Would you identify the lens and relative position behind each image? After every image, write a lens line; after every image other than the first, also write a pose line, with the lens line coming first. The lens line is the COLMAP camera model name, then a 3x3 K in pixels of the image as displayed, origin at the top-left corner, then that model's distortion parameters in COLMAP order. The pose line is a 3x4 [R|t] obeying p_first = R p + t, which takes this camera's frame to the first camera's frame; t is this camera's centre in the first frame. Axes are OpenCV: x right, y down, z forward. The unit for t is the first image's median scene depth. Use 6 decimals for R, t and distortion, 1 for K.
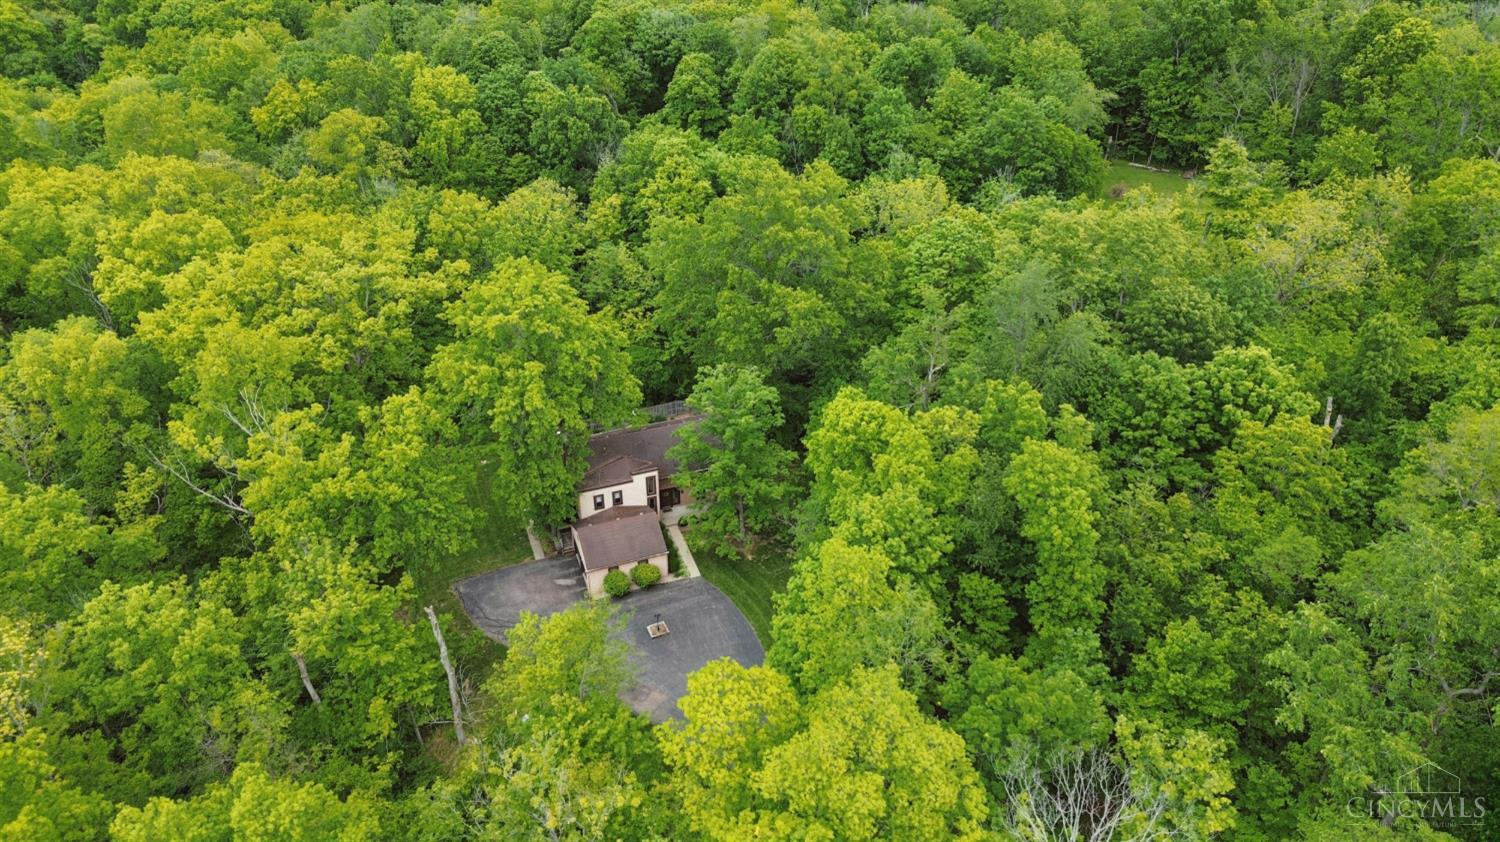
lens RADIAL K [[1044.7, 0, 753.0], [0, 1044.7, 414.3], [0, 0, 1]] dist [0.065912, -0.060255]
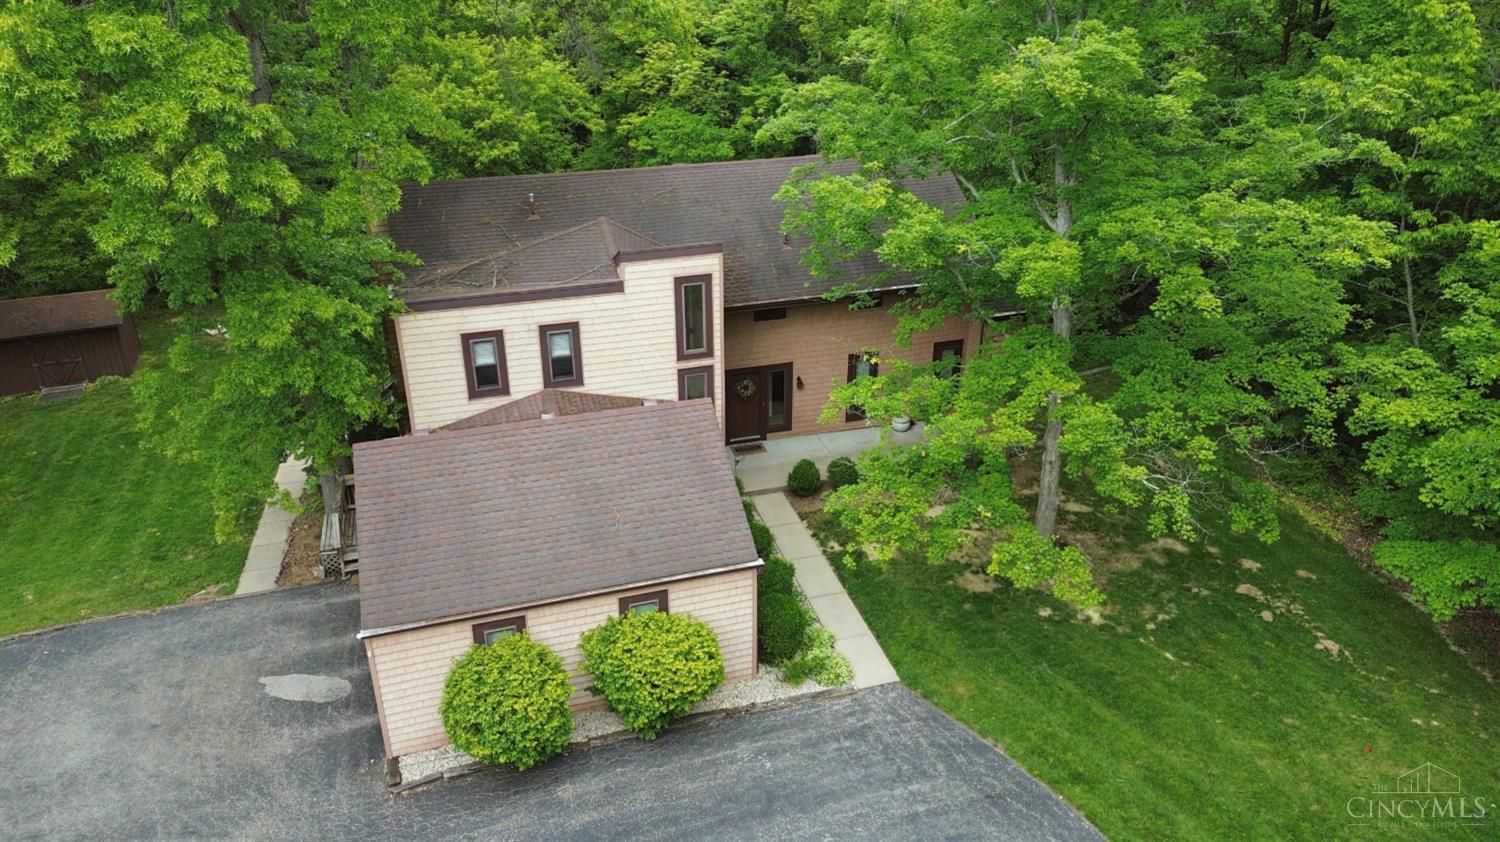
lens RADIAL K [[1044.7, 0, 753.0], [0, 1044.7, 414.3], [0, 0, 1]] dist [0.065912, -0.060255]
pose [[0.998190, 0.023985, -0.055146, -0.069930], [-0.029209, 0.994957, -0.095956, 0.119403], [0.052567, 0.097393, 0.993857, 0.764800]]
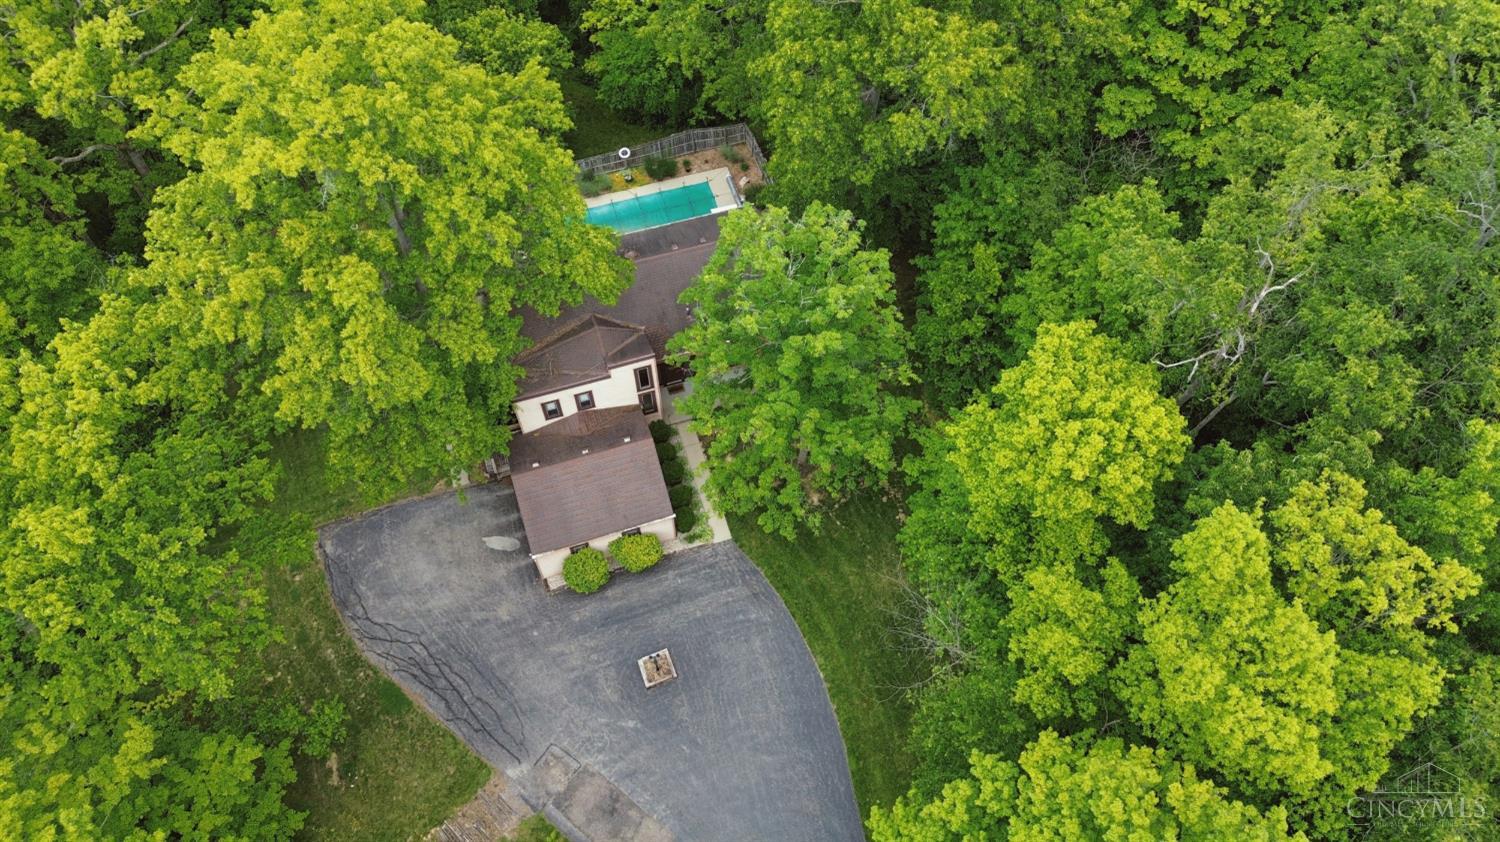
lens RADIAL K [[1044.7, 0, 753.0], [0, 1044.7, 414.3], [0, 0, 1]] dist [0.065912, -0.060255]
pose [[0.999191, 0.031034, -0.025581, -0.024739], [-0.016911, 0.901300, 0.432866, -0.161878], [0.036489, -0.432083, 0.901095, 0.500946]]
